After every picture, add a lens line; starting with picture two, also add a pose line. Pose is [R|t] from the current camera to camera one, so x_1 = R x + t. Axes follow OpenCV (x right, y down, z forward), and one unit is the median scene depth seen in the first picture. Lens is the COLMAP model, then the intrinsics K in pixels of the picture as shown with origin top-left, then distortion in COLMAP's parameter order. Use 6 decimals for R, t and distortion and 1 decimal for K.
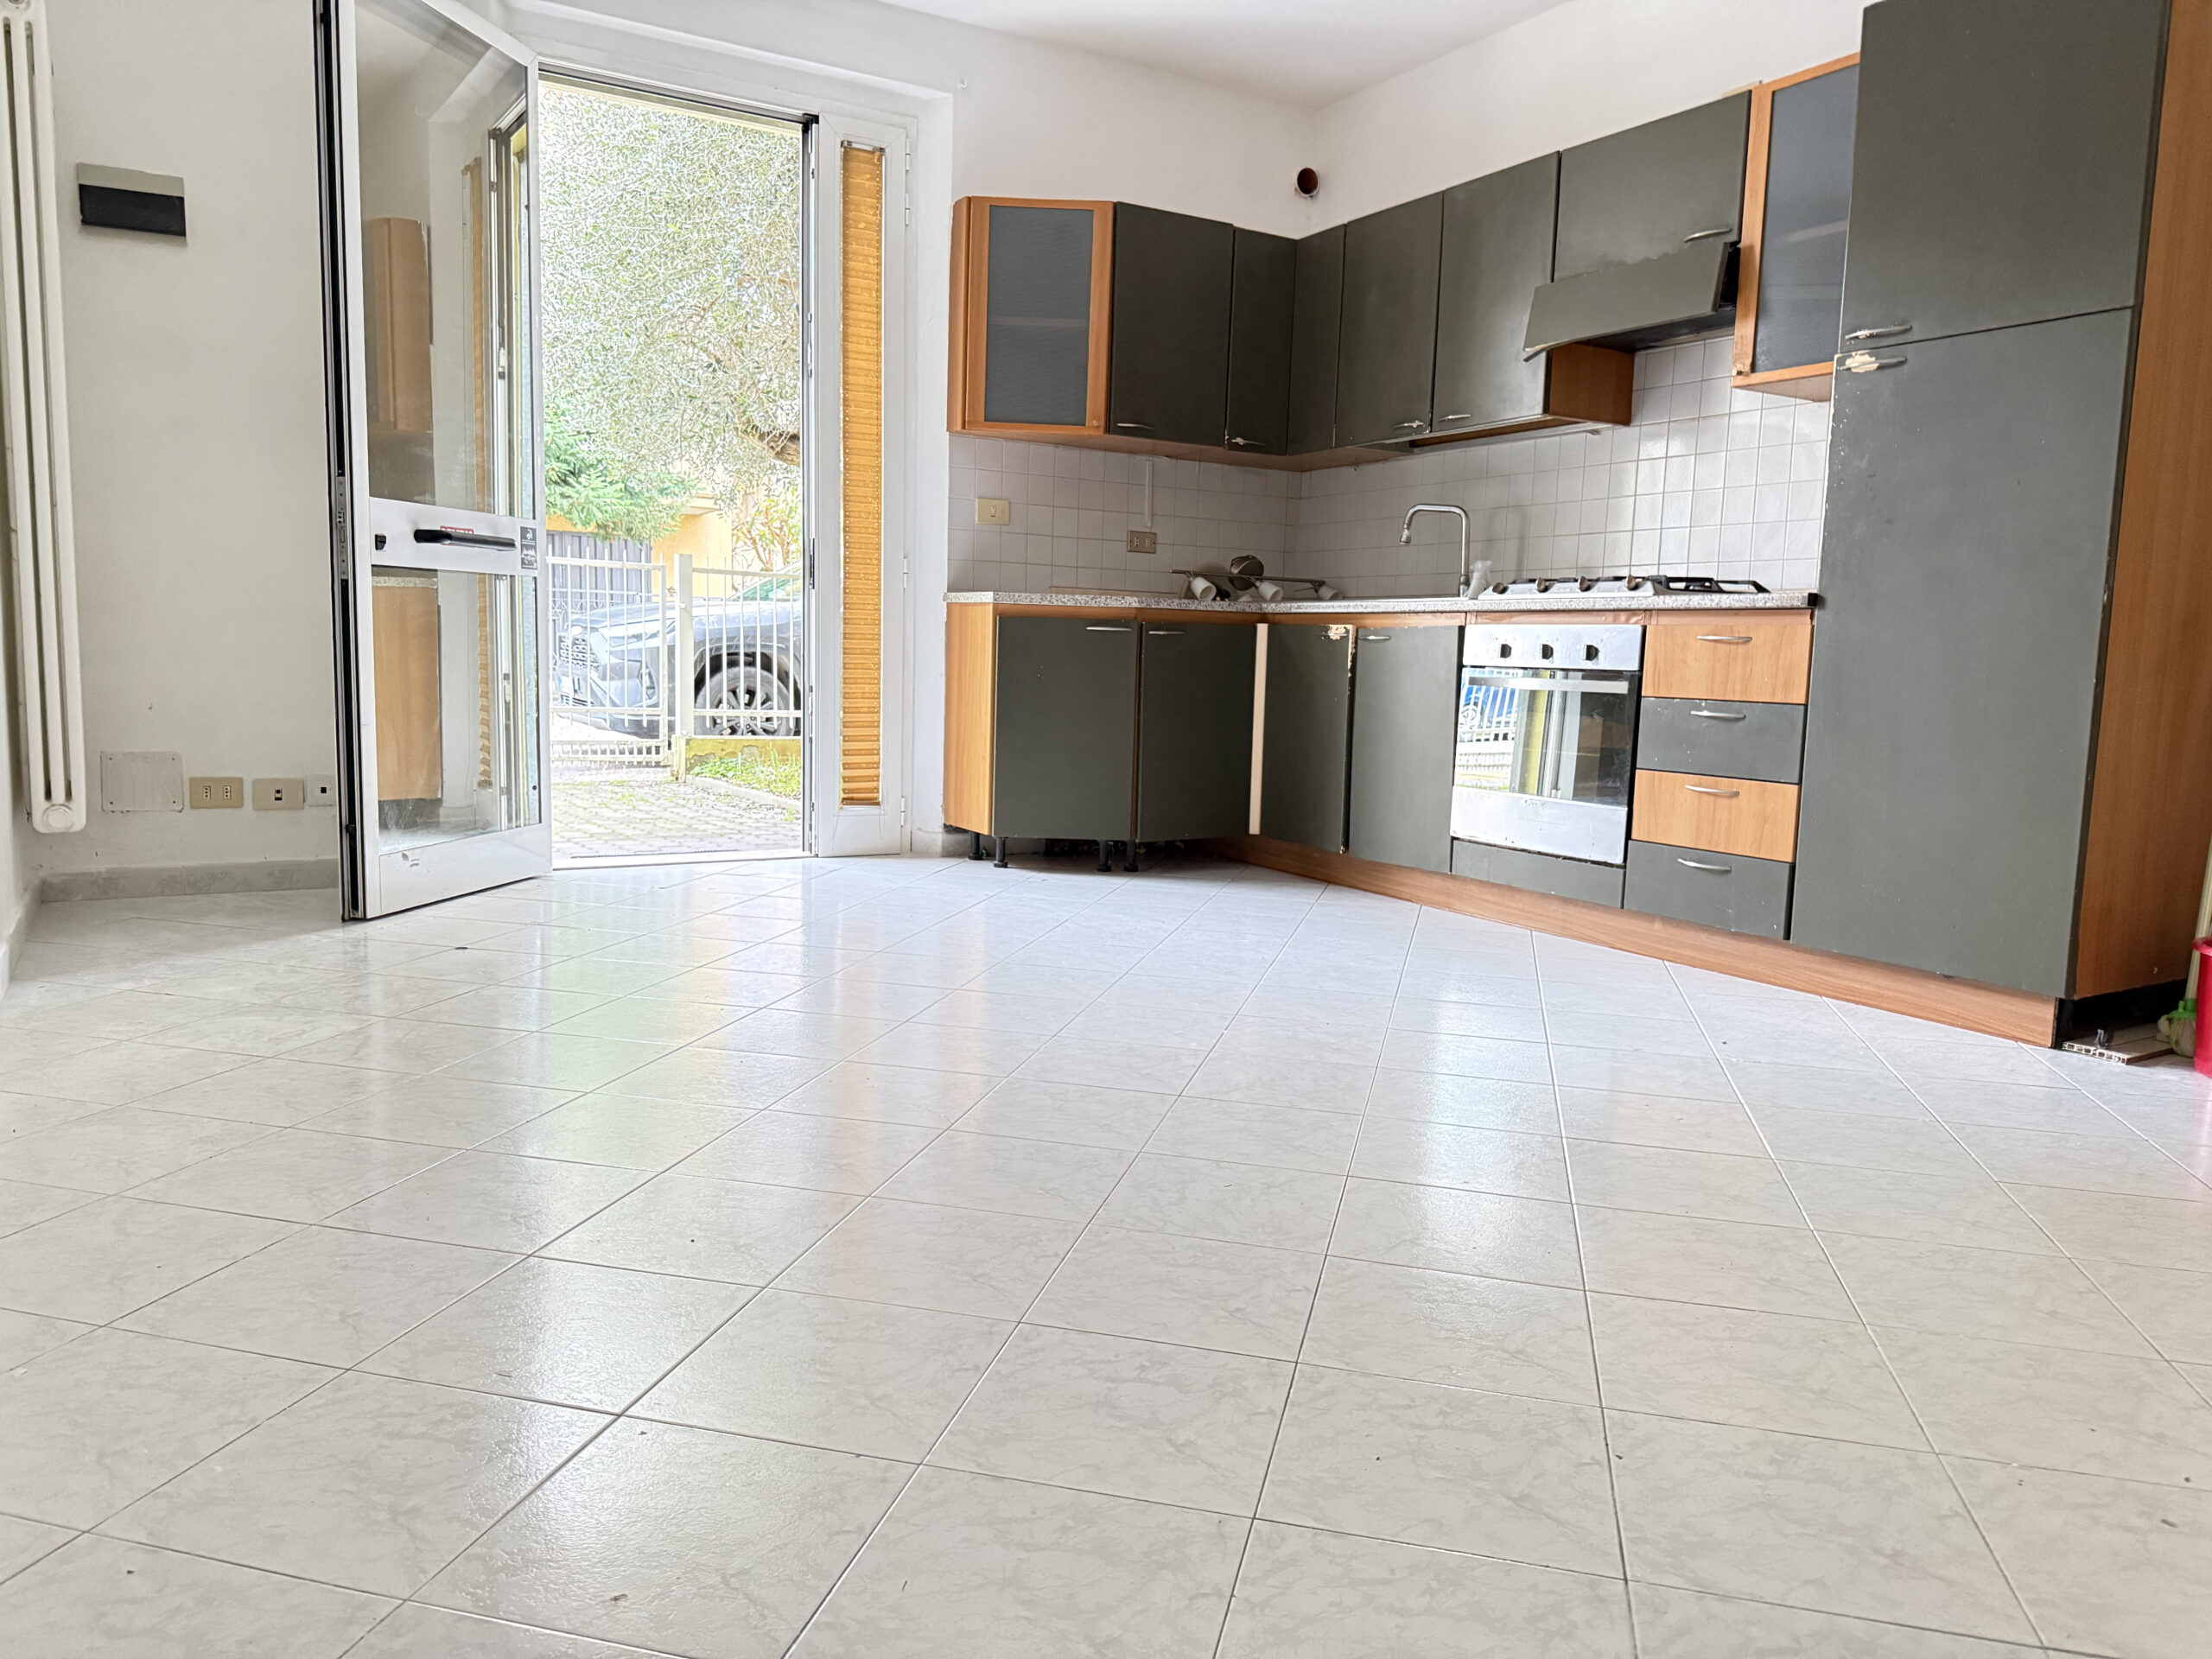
lens RADIAL K [[1554.6, 0, 1118.2], [0, 1554.6, 829.2], [0, 0, 1]] dist [0.086272, -0.125718]
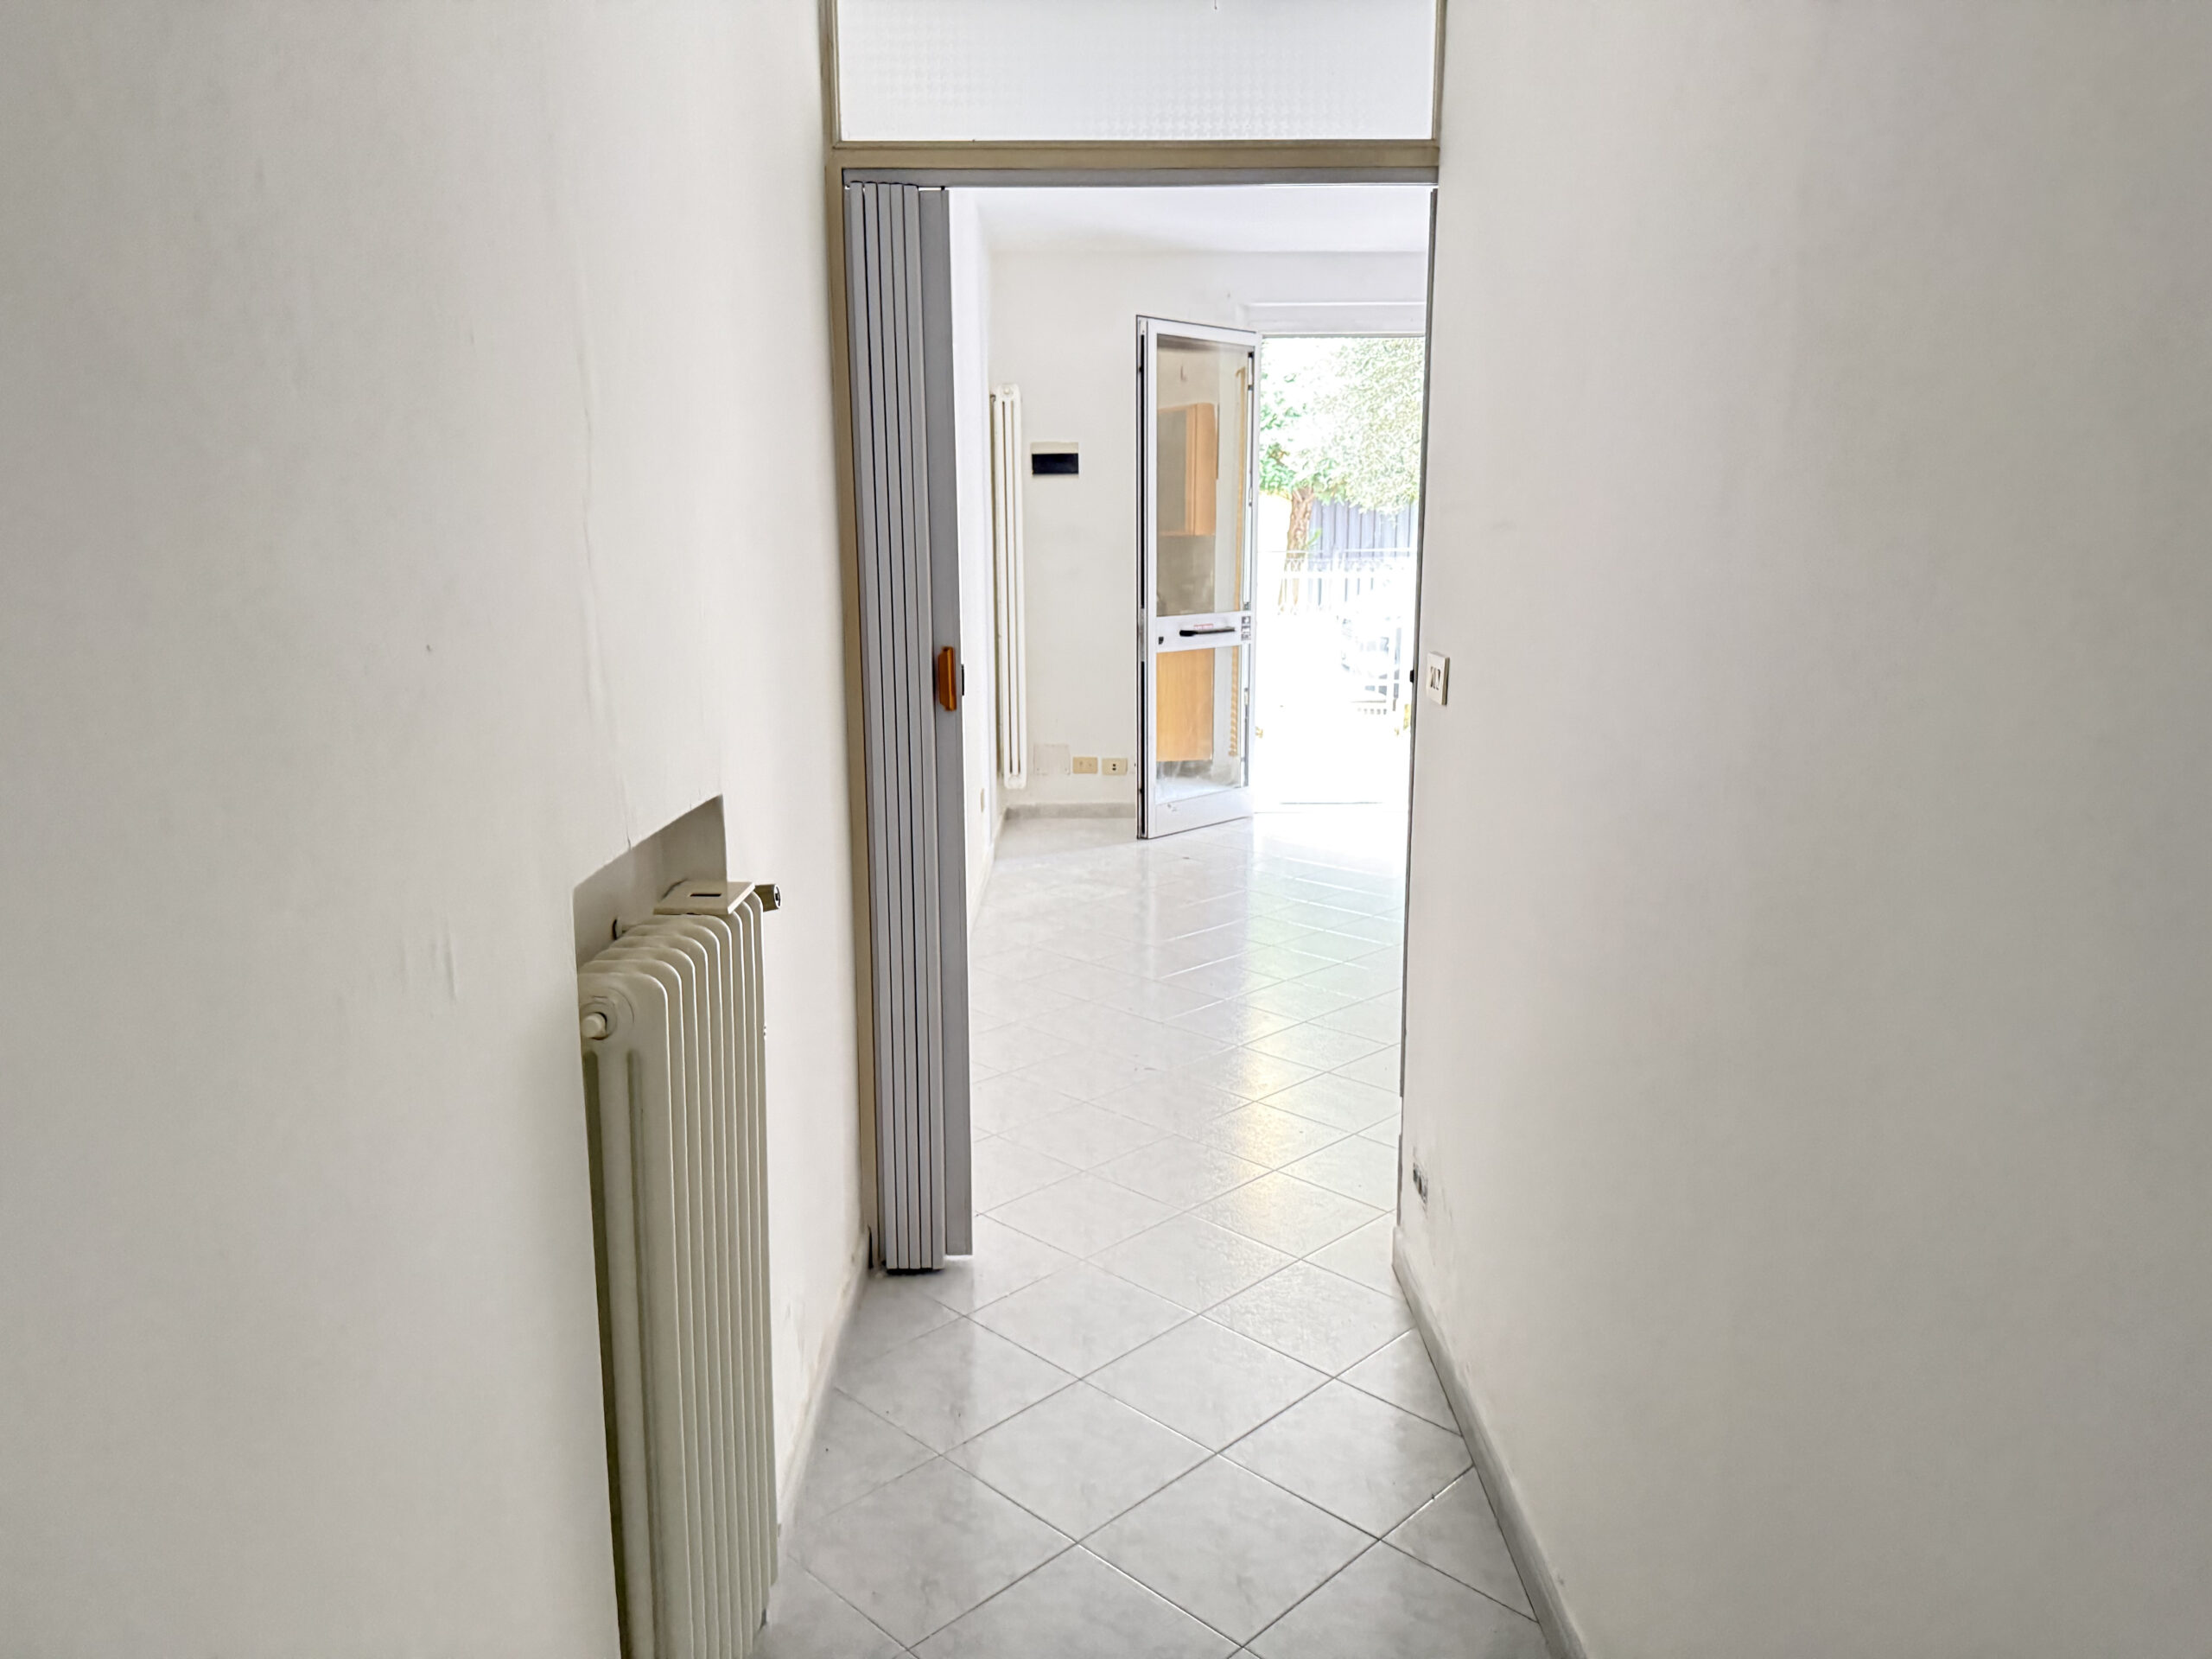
lens RADIAL K [[1554.6, 0, 1118.2], [0, 1554.6, 829.2], [0, 0, 1]] dist [0.086272, -0.125718]
pose [[0.866546, 0.063283, -0.495068, 0.333771], [-0.034890, 0.997183, 0.066397, -0.062100], [0.497875, -0.040263, 0.866313, -0.510240]]
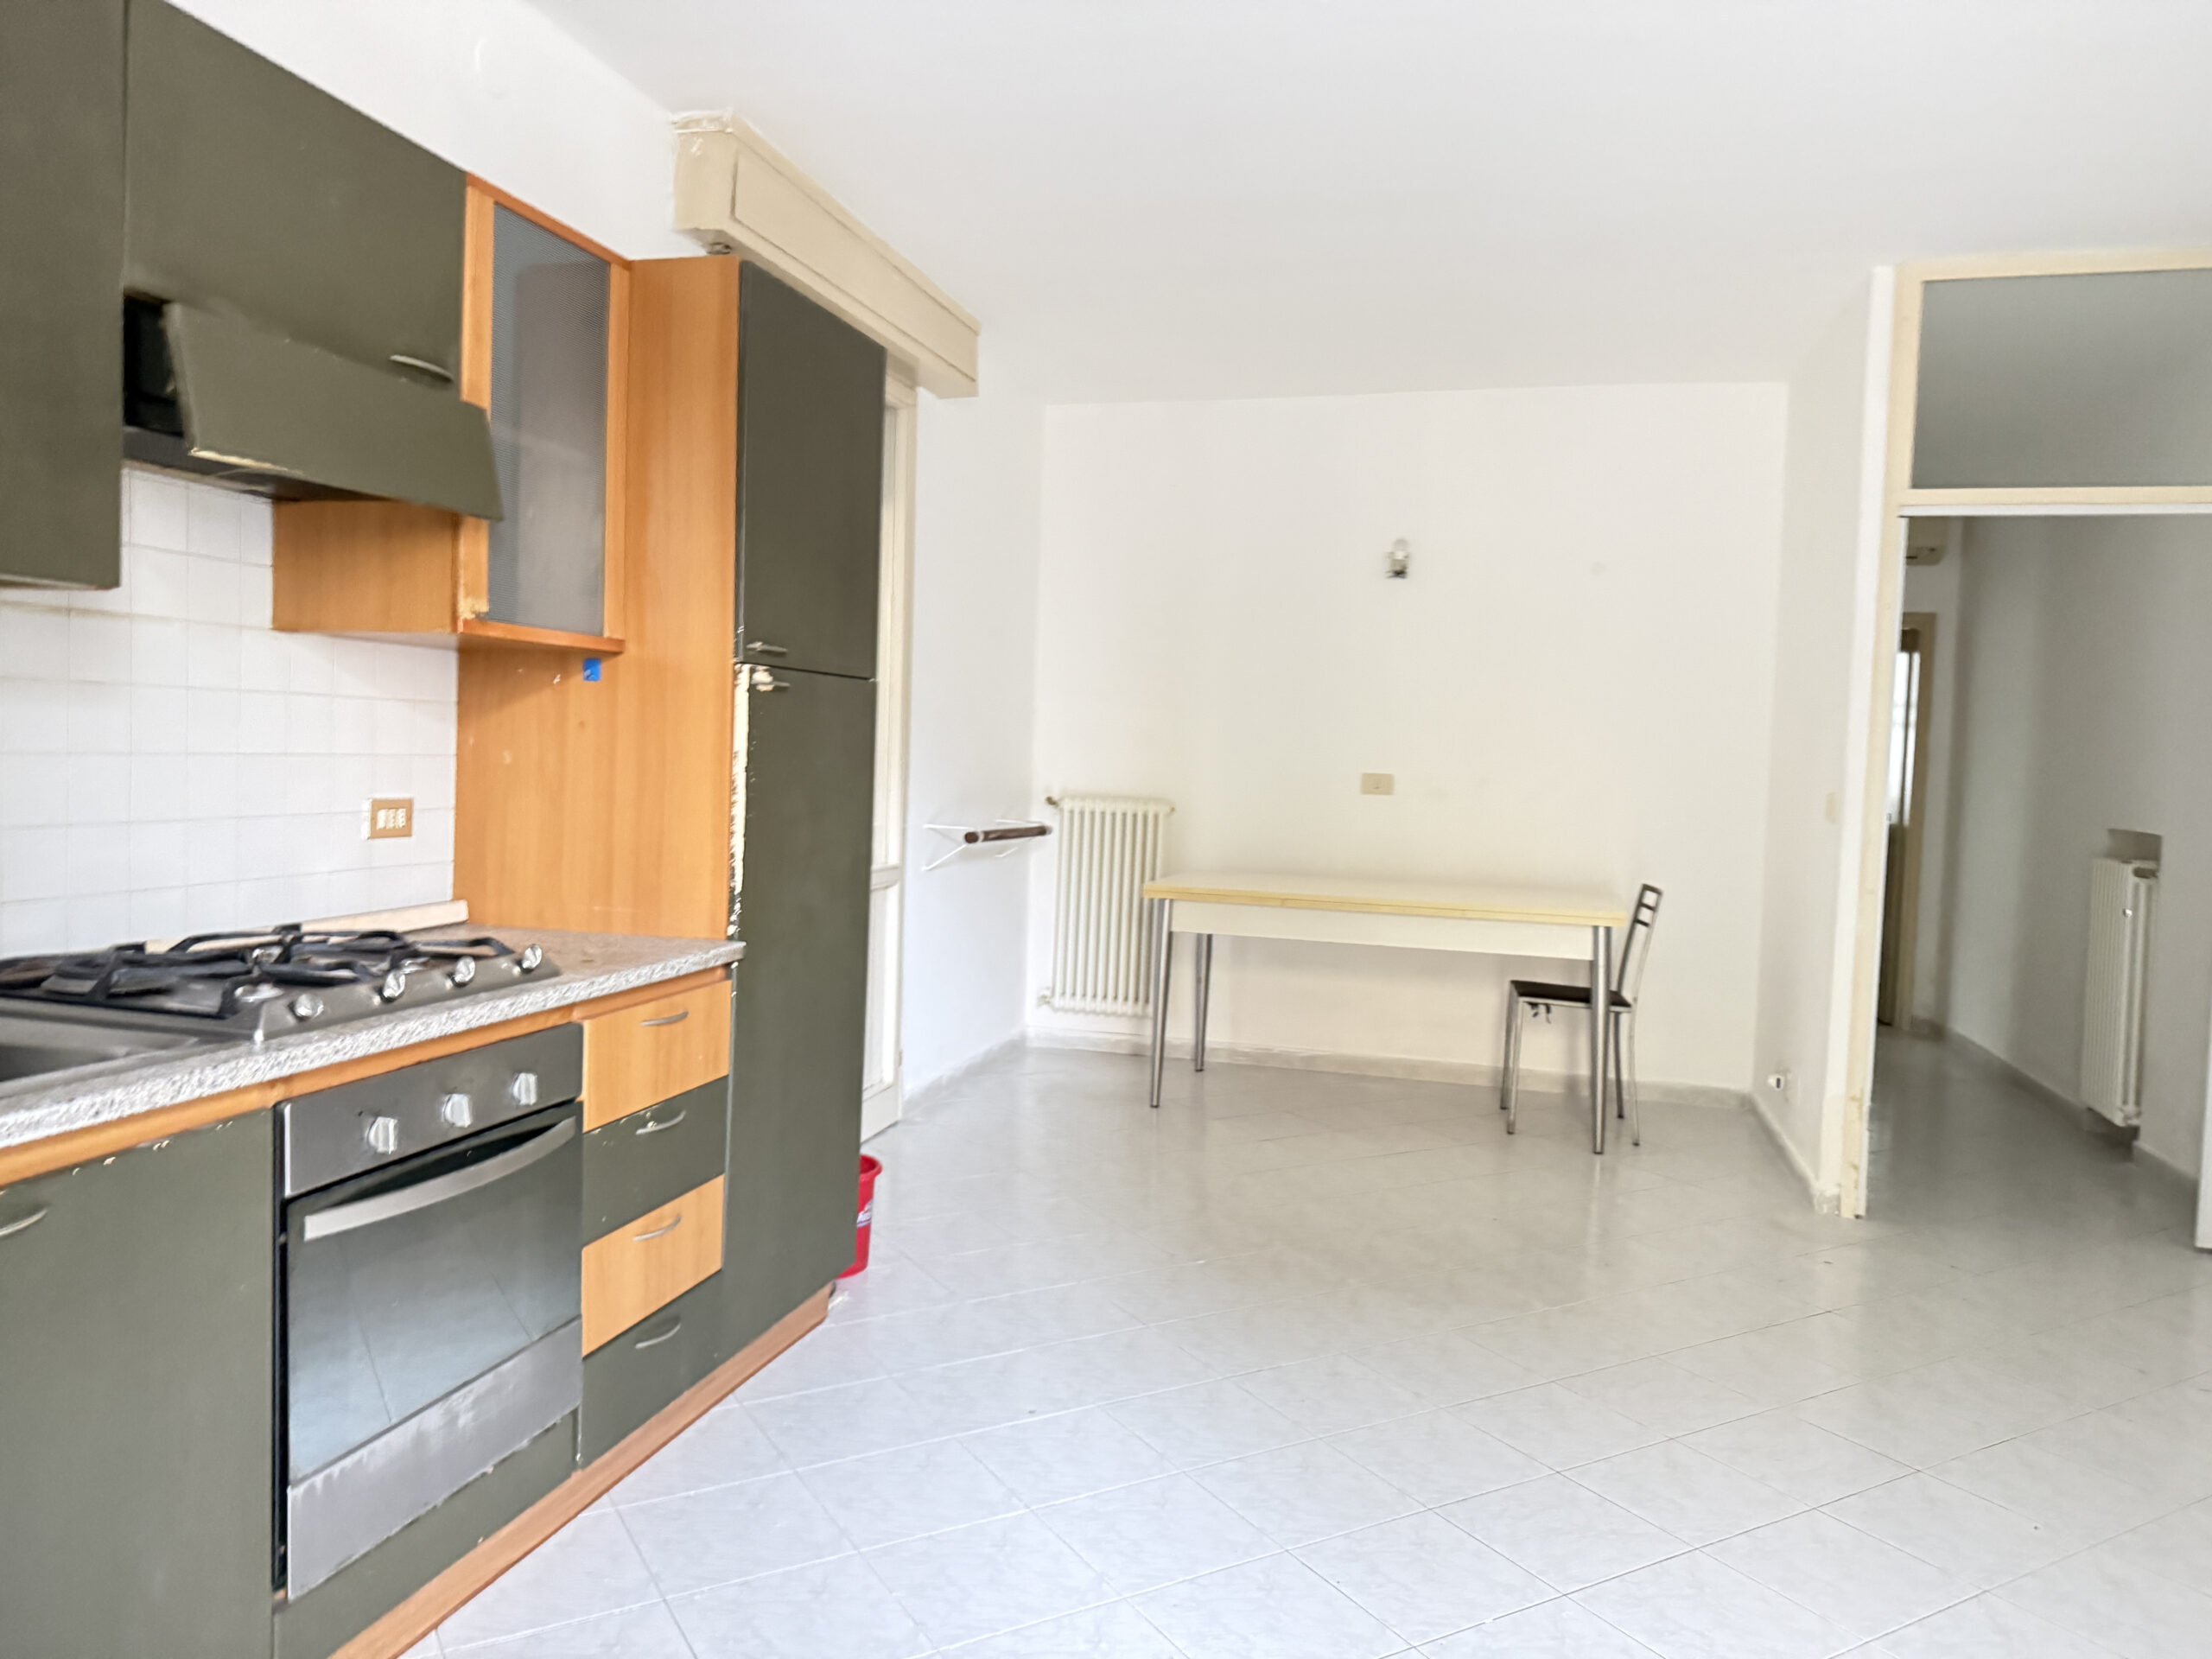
lens RADIAL K [[1554.6, 0, 1118.2], [0, 1554.6, 829.2], [0, 0, 1]] dist [0.086272, -0.125718]
pose [[-0.701788, -0.087872, 0.706945, -0.196515], [0.033430, 0.987208, 0.155893, -0.236552], [-0.711601, 0.133037, -0.689874, 1.013976]]
